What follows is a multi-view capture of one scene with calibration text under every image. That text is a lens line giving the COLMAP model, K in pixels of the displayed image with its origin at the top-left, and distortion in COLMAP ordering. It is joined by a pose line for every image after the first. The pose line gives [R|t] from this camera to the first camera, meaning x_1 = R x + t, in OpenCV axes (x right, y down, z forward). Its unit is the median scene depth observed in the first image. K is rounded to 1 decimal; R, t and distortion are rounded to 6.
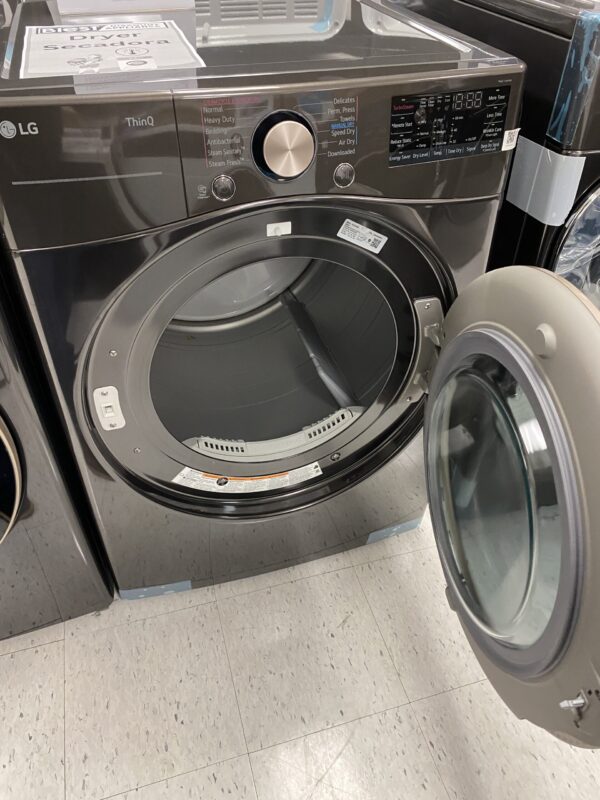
lens RADIAL K [[618.0, 0, 301.1], [0, 618.0, 407.0], [0, 0, 1]] dist [0.009807, -0.017193]
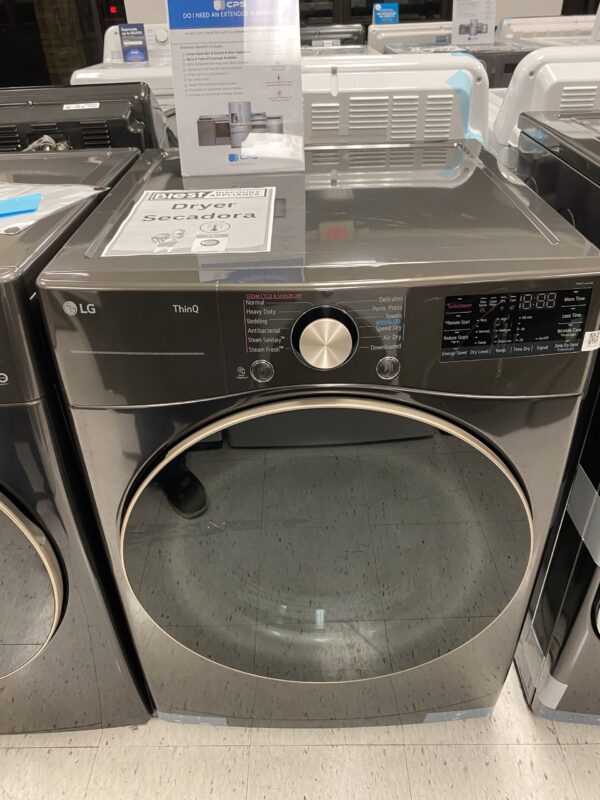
lens RADIAL K [[618.0, 0, 294.6], [0, 618.0, 396.7], [0, 0, 1]] dist [0.009807, -0.017193]
pose [[0.954538, 0.126241, -0.270037, 0.183735], [-0.159178, 0.981790, -0.103689, -0.196999], [0.252030, 0.141959, 0.957251, 0.052666]]
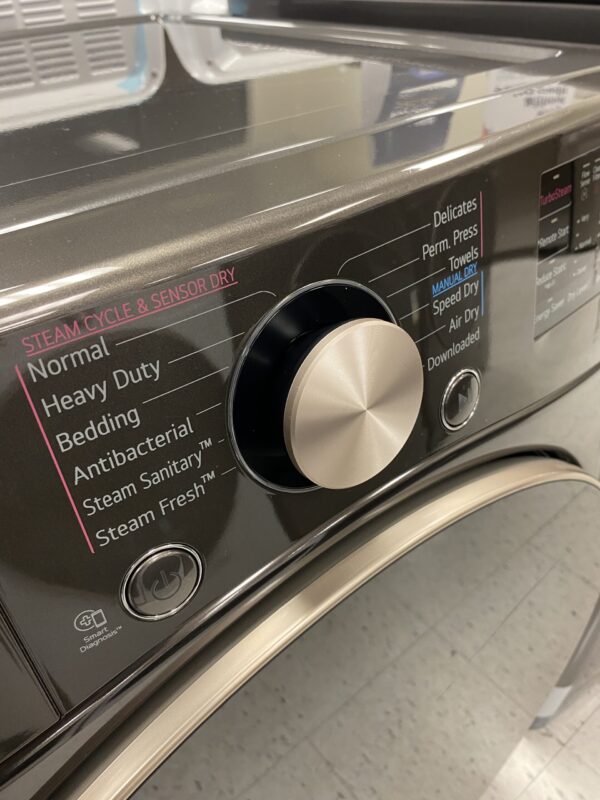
lens RADIAL K [[618.0, 0, 312.9], [0, 618.0, 397.6], [0, 0, 1]] dist [0.009807, -0.017193]
pose [[0.927484, -0.264915, 0.263804, -0.100755], [0.287833, 0.956287, -0.051652, -0.361219], [-0.238589, 0.123838, 0.963192, 0.636250]]
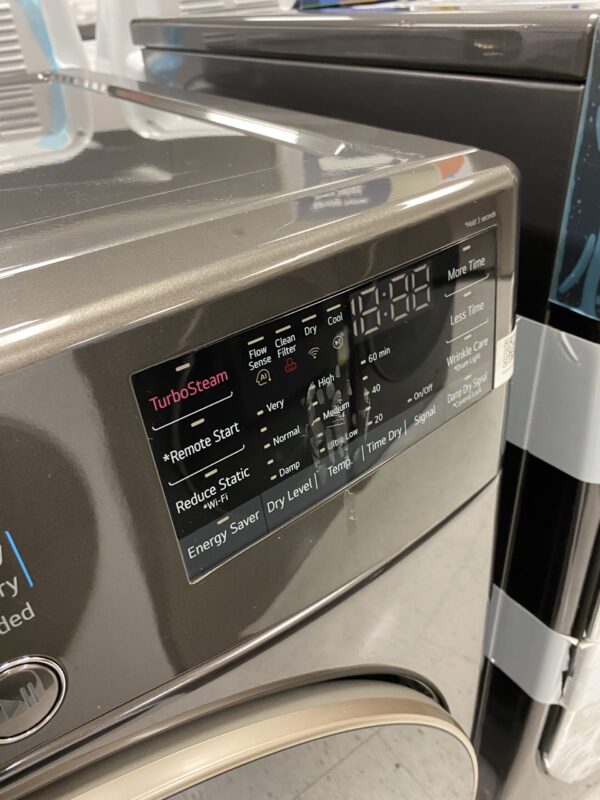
lens RADIAL K [[618.0, 0, 298.7], [0, 618.0, 394.1], [0, 0, 1]] dist [0.009807, -0.017193]
pose [[0.954447, -0.225793, 0.195060, 0.146713], [0.251068, 0.960981, -0.116106, -0.410245], [-0.161233, 0.159791, 0.973895, 0.686026]]
